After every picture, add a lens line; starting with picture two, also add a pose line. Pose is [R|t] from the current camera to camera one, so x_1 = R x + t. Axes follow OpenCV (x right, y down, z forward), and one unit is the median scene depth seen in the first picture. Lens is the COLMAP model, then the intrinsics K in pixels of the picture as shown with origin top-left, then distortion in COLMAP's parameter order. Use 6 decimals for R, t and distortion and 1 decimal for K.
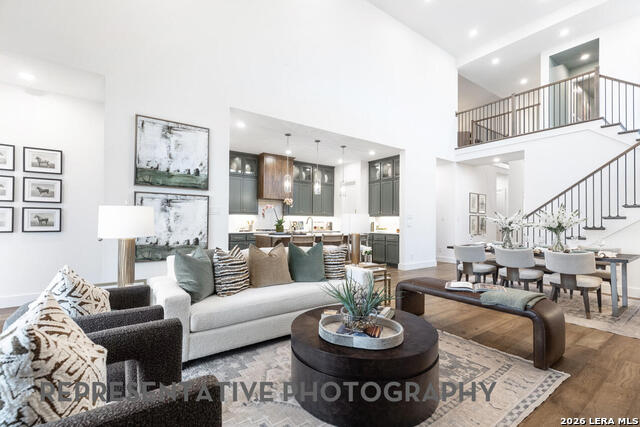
lens RADIAL K [[286.5, 0, 320.0], [0, 286.5, 213.5], [0, 0, 1]] dist [-0.003093, -0.000442]
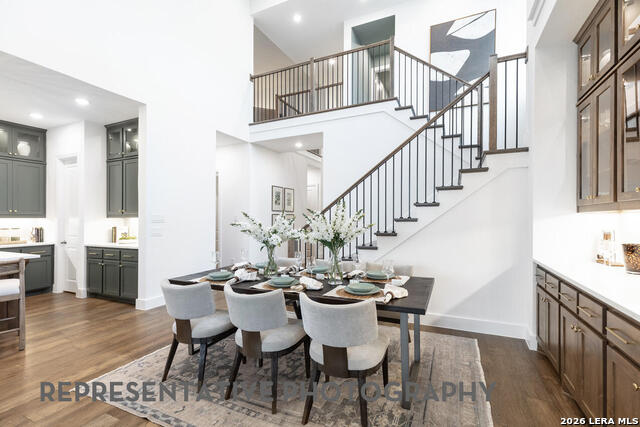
lens RADIAL K [[293.0, 0, 320.0], [0, 293.0, 213.5], [0, 0, 1]] dist [0.002467, 0.000251]
pose [[0.871059, -0.006713, 0.491132, 0.290464], [-0.000179, 0.999902, 0.013985, -0.007705], [-0.491178, -0.012270, 0.870973, 0.280157]]
